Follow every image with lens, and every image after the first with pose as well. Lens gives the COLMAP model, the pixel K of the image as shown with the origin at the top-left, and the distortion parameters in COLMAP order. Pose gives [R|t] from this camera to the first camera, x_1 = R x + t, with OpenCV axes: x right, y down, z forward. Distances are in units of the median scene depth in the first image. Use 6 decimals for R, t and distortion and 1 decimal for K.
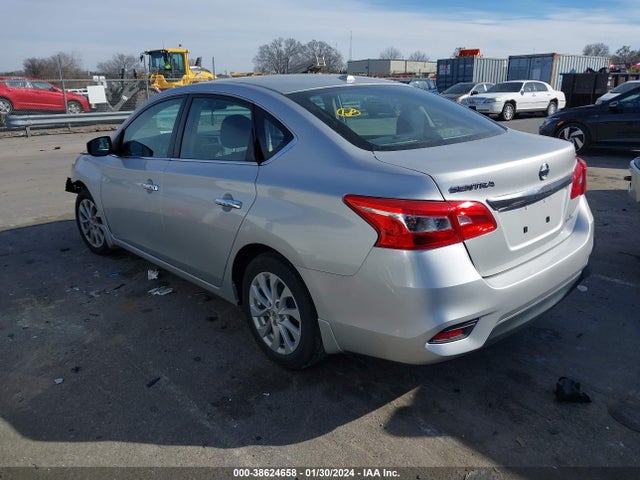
lens RADIAL K [[529.3, 0, 319.4], [0, 529.3, 237.2], [0, 0, 1]] dist [0.014902, -0.010527]
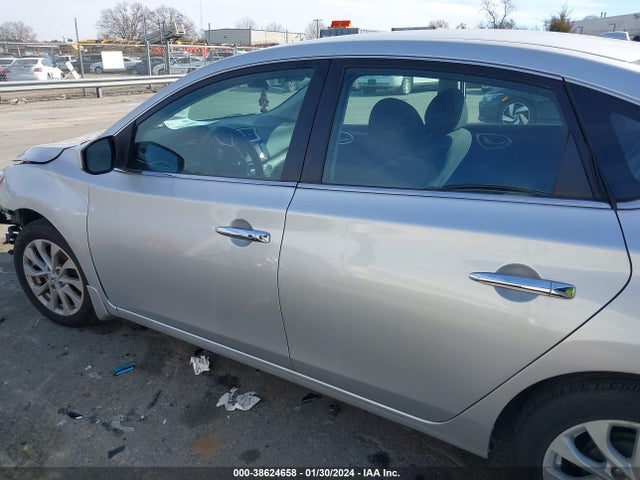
lens RADIAL K [[529.3, 0, 319.6], [0, 529.3, 244.7], [0, 0, 1]] dist [0.014902, -0.010527]
pose [[0.965498, -0.073242, 0.249899, -0.126424], [0.057839, 0.995977, 0.068444, -0.038712], [-0.253906, -0.051628, 0.965850, 0.152565]]
